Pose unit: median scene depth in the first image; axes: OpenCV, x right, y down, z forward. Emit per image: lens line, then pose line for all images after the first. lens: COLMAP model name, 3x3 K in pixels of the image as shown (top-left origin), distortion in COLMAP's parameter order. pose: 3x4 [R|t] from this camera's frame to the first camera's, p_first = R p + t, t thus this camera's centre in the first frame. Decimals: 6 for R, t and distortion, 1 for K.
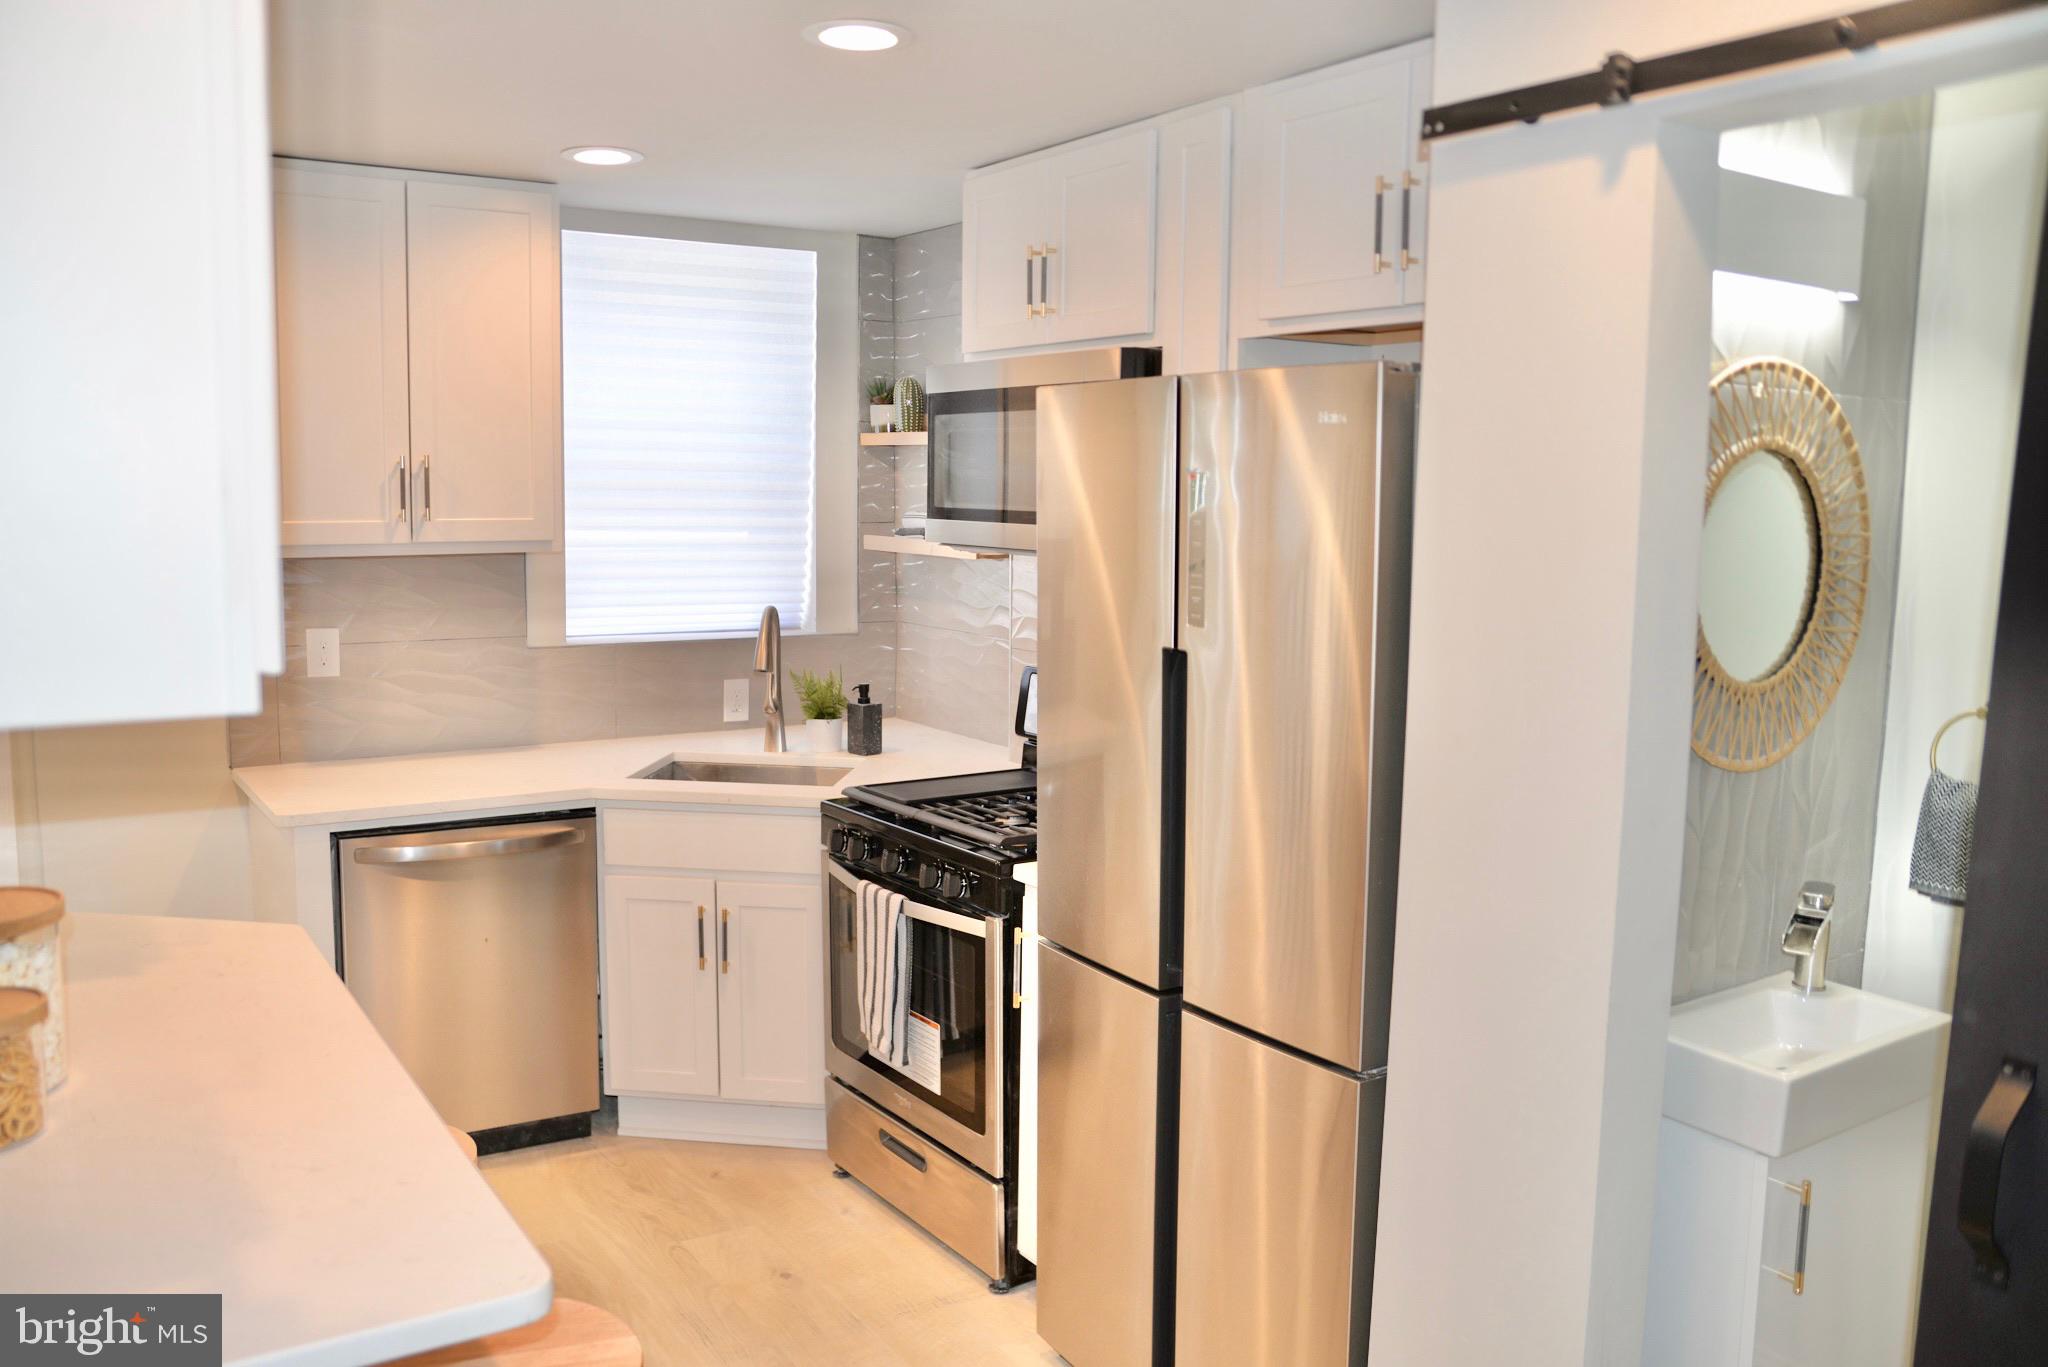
lens RADIAL K [[1648.6, 0, 1008.4], [0, 1648.6, 669.4], [0, 0, 1]] dist [-0.110175, 0.098716]
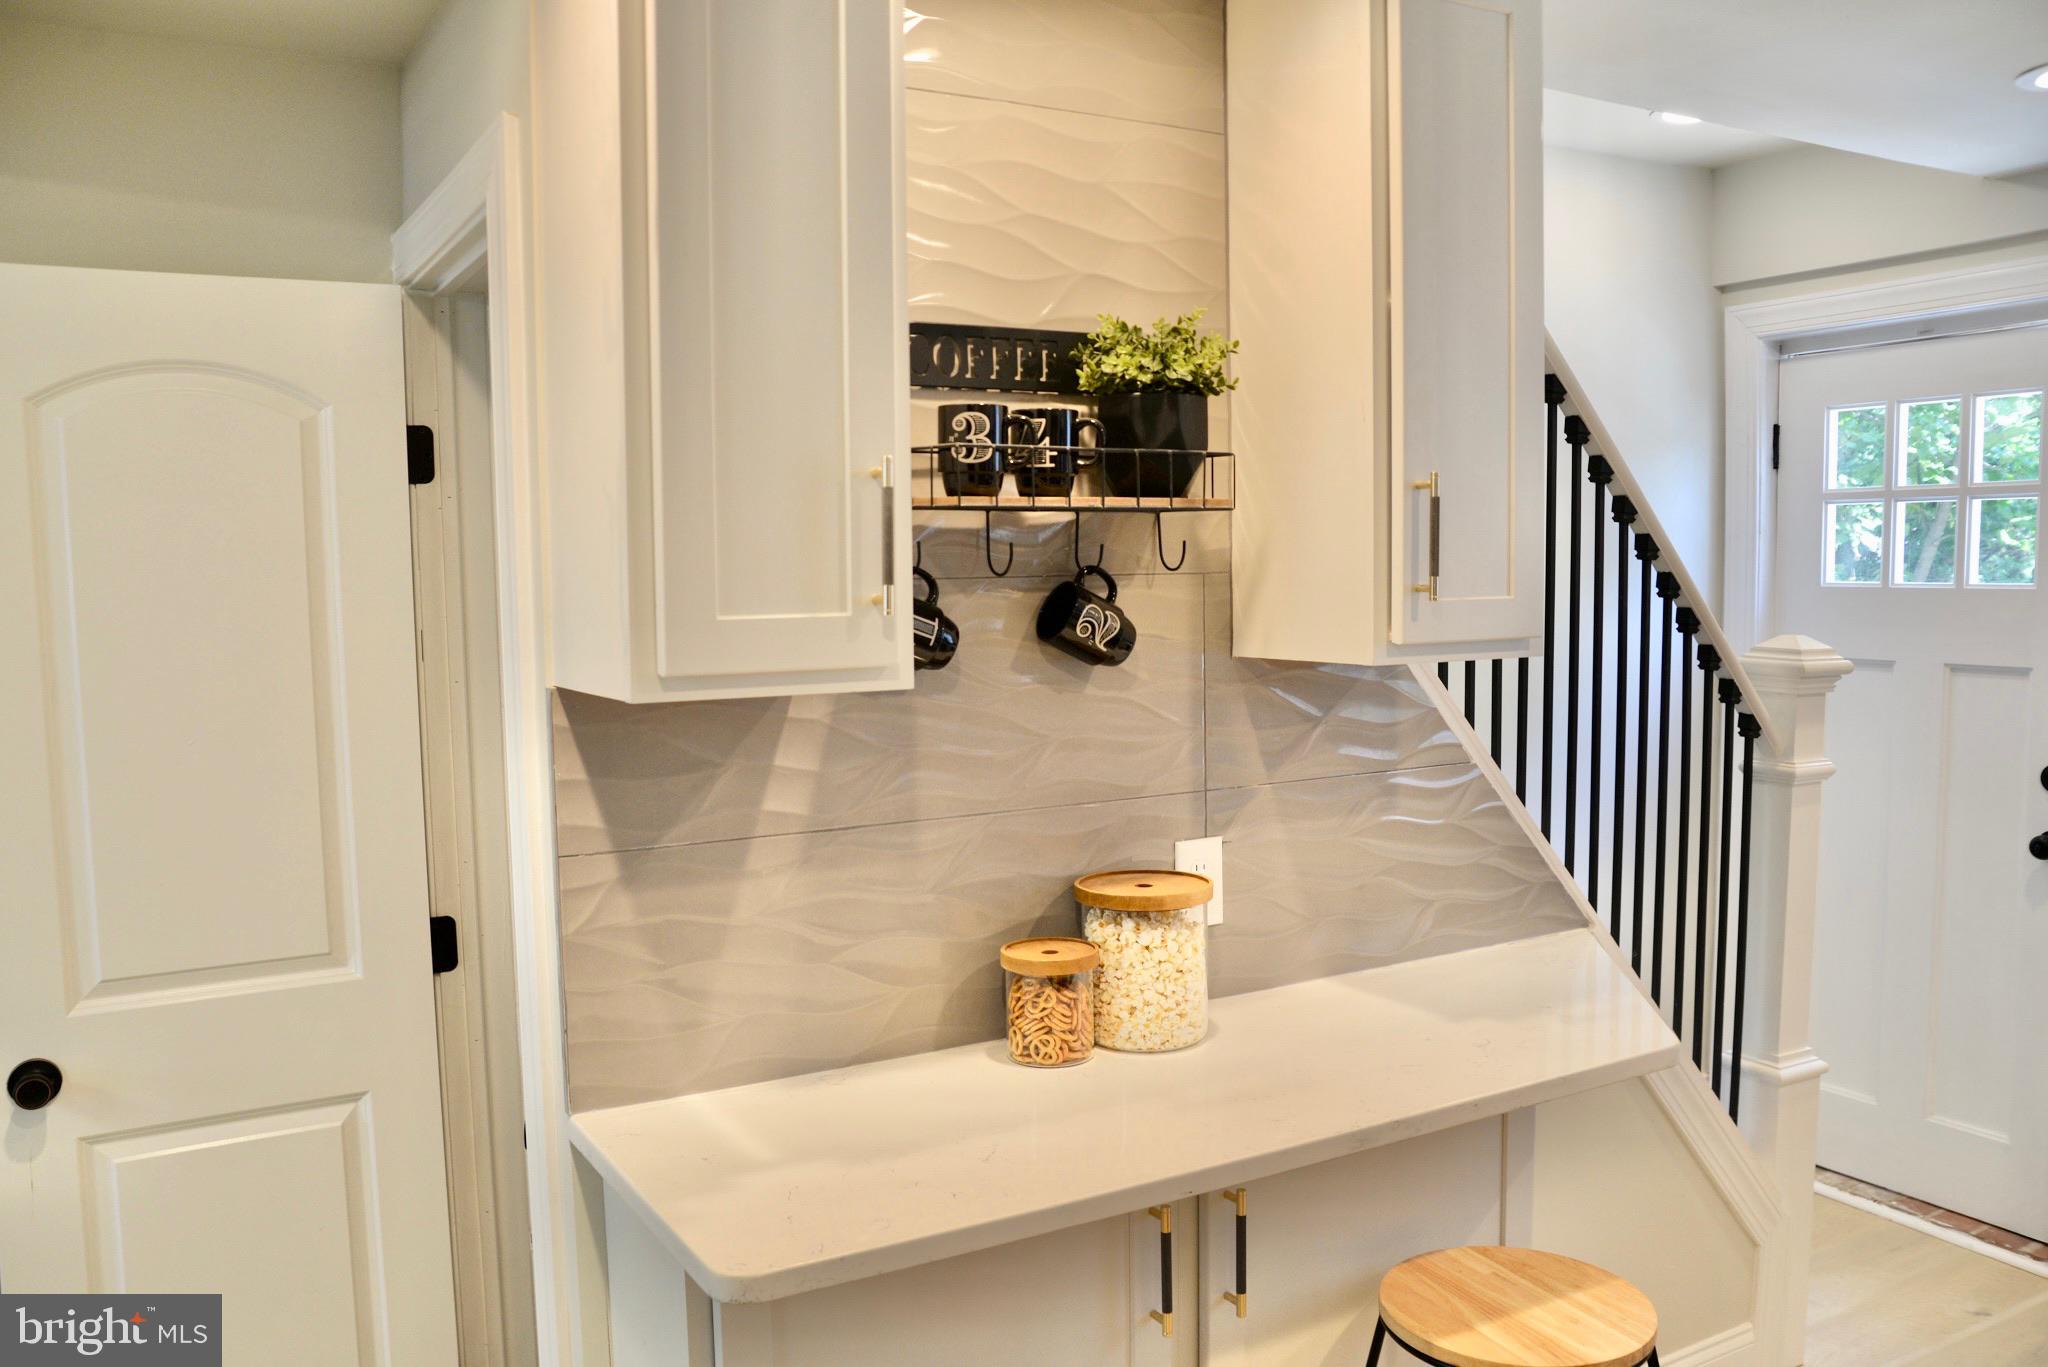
lens RADIAL K [[1648.6, 0, 1012.0], [0, 1648.6, 688.0], [0, 0, 1]] dist [-0.110175, 0.098716]
pose [[-0.038876, 0.070482, -0.996755, 0.229456], [-0.099224, 0.992307, 0.074037, -0.030515], [0.994305, 0.101780, -0.031583, 0.374245]]
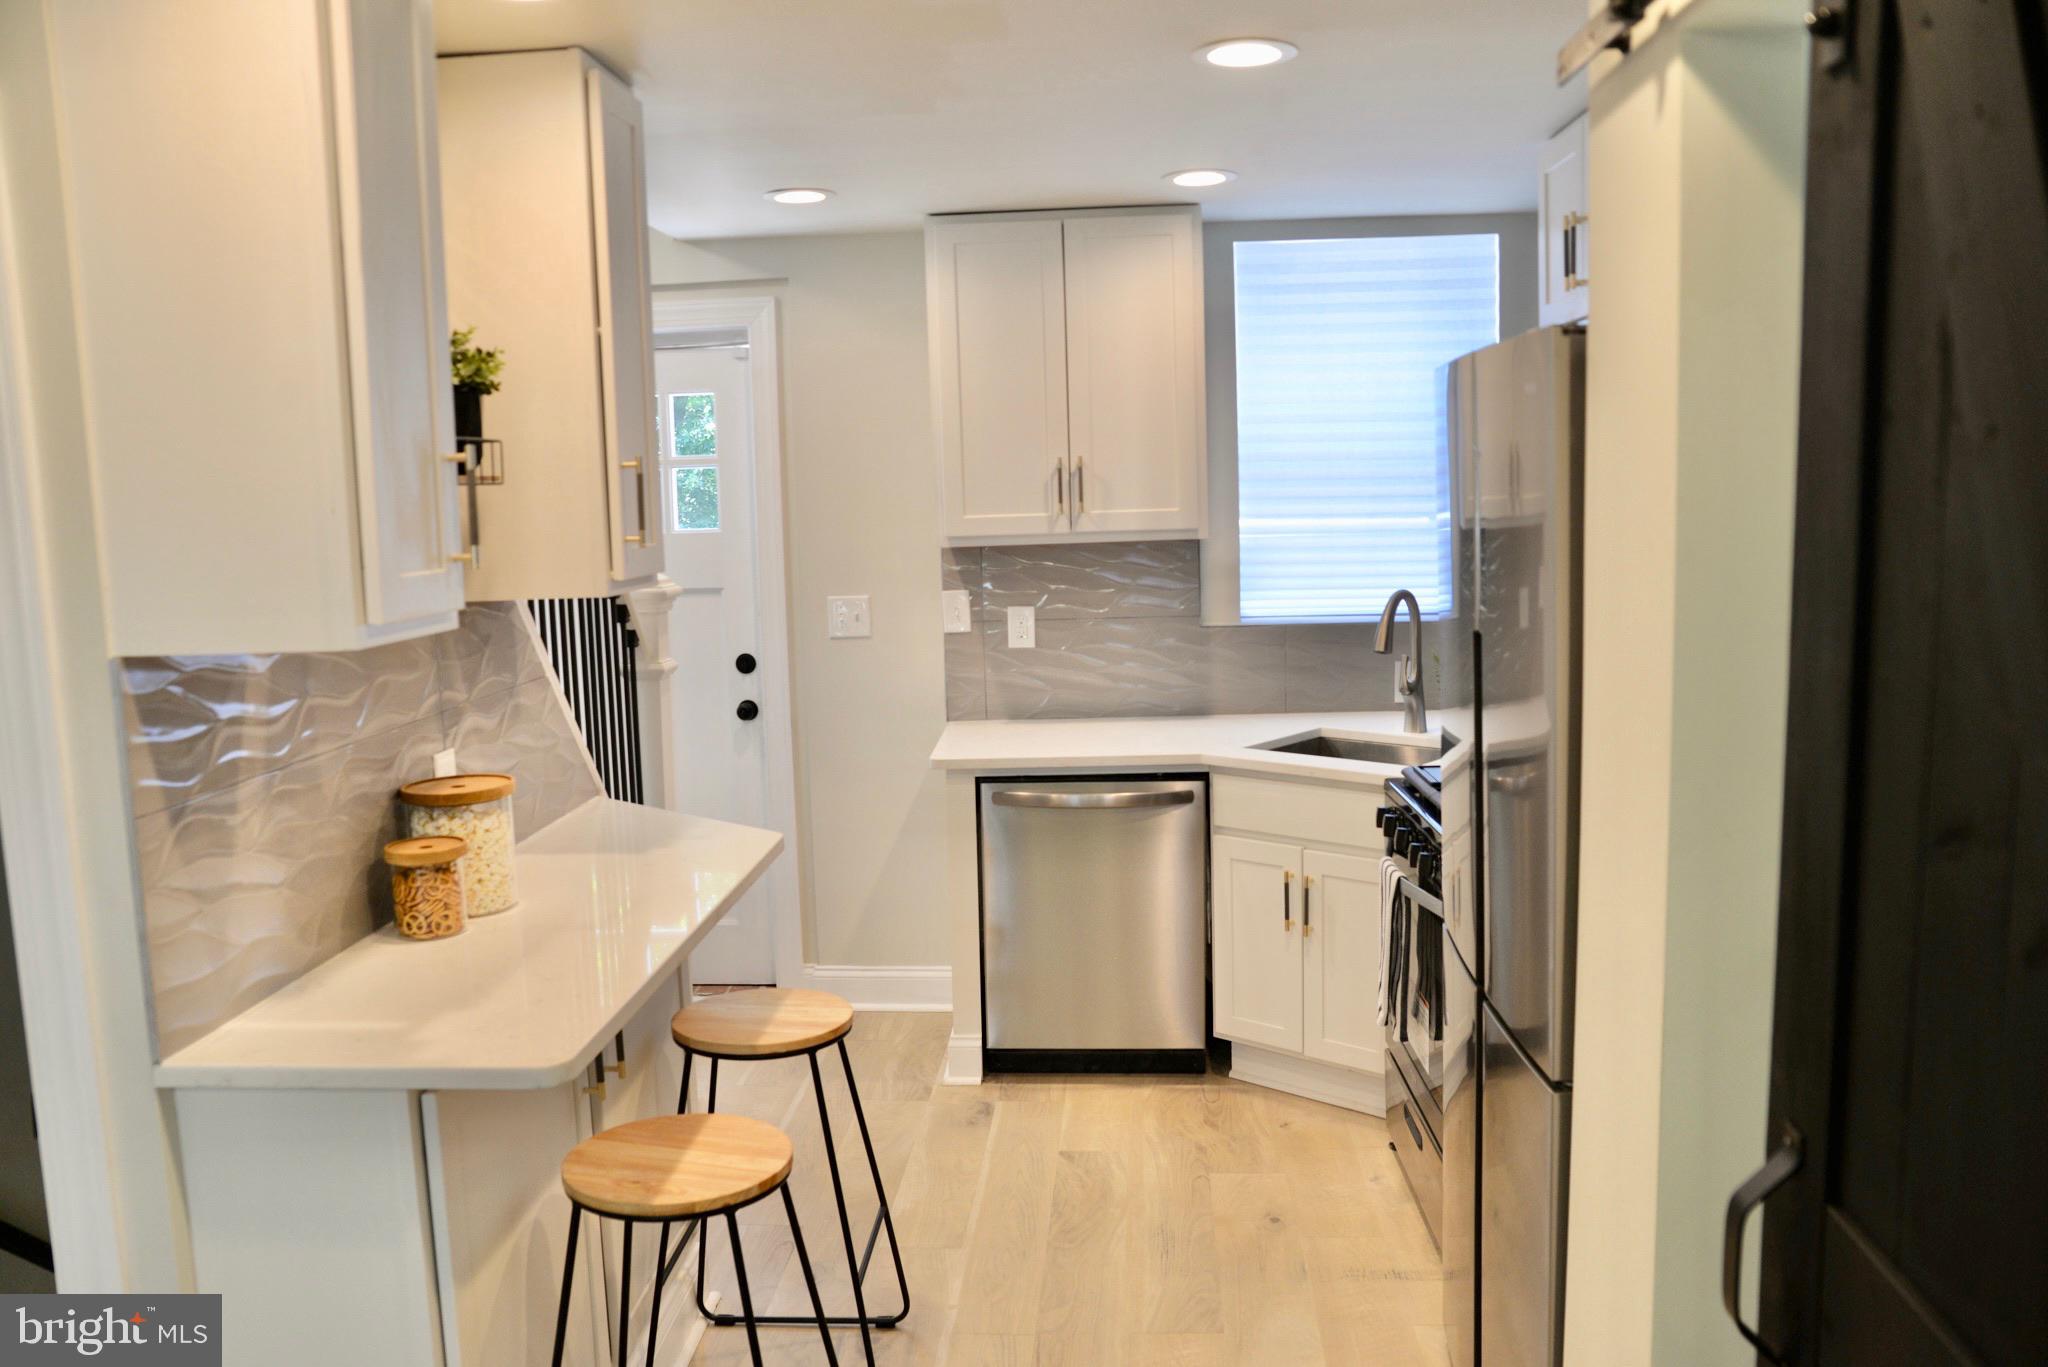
lens RADIAL K [[1648.6, 0, 1011.8], [0, 1648.6, 682.7], [0, 0, 1]] dist [-0.110175, 0.098716]
pose [[0.806588, 0.038143, -0.589882, 0.265589], [-0.029530, 0.999270, 0.024236, 0.001477], [0.590376, -0.002129, 0.807126, 0.032673]]
